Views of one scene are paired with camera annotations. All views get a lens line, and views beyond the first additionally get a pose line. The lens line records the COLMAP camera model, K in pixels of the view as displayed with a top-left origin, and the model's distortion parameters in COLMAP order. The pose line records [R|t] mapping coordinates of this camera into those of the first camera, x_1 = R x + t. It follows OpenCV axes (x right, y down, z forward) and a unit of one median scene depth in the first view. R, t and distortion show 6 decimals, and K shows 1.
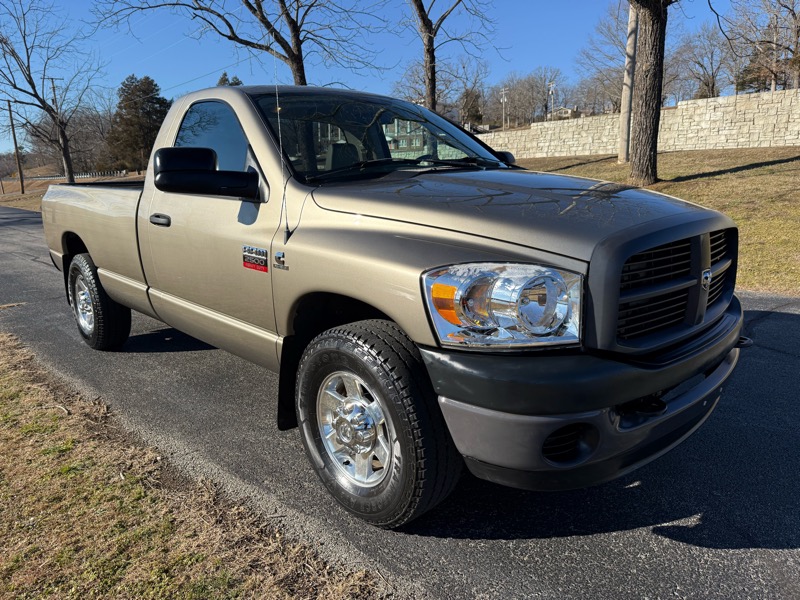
lens RADIAL K [[568.9, 0, 395.7], [0, 568.9, 302.4], [0, 0, 1]] dist [0.007510, -0.000607]
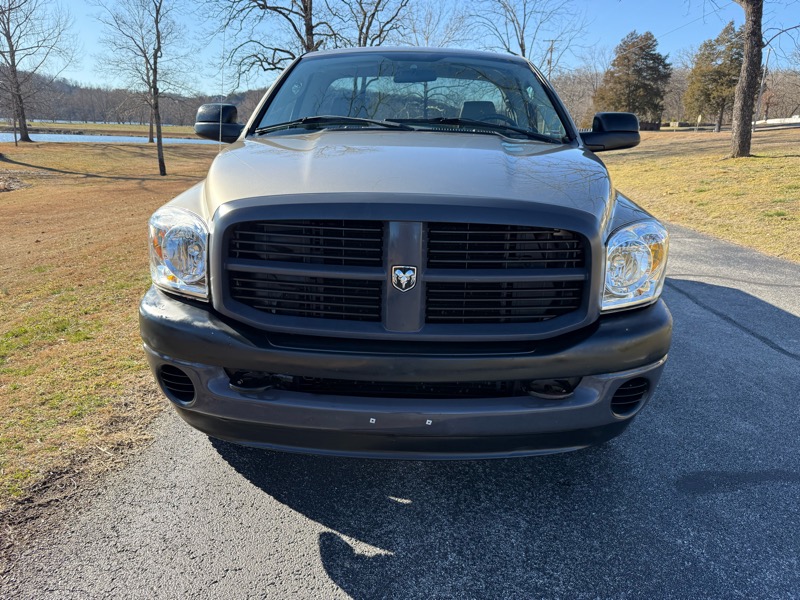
lens RADIAL K [[571.0, 0, 400.0], [0, 571.0, 300.0], [0, 0, 1]] dist [0.008290, -0.005476]
pose [[0.710777, 0.239383, -0.661432, 0.474354], [-0.198355, 0.970361, 0.138037, -0.051118], [0.674871, 0.033085, 0.737193, 0.175933]]
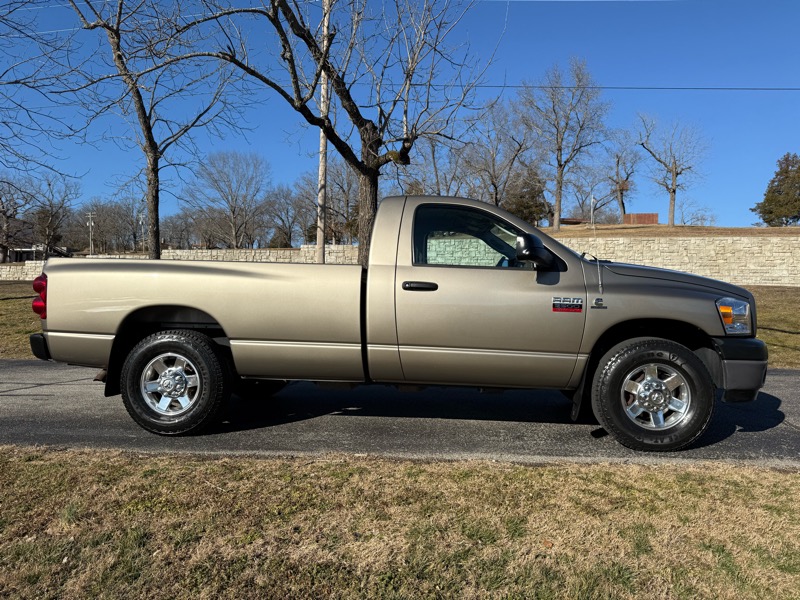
lens RADIAL K [[571.0, 0, 400.0], [0, 571.0, 300.0], [0, 0, 1]] dist [0.008290, -0.005476]
pose [[0.760941, 0.041229, 0.647510, -0.861109], [0.109060, 0.975652, -0.190287, 0.085283], [-0.639590, 0.215414, 0.737917, 0.062763]]
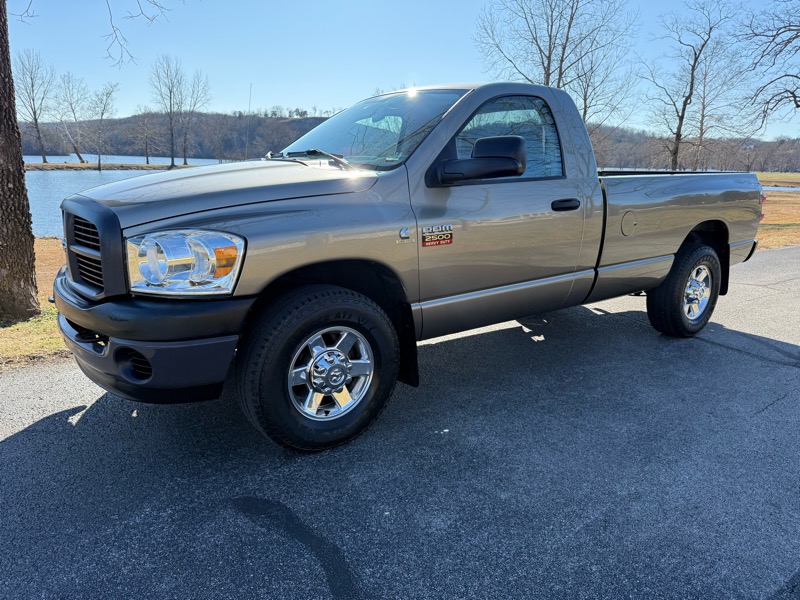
lens RADIAL K [[571.0, 0, 400.0], [0, 571.0, 300.0], [0, 0, 1]] dist [0.008290, -0.005476]
pose [[-0.114276, 0.247952, -0.962009, 0.774154], [-0.232777, 0.934712, 0.268568, -0.201738], [0.965793, 0.254624, -0.049097, 0.804253]]
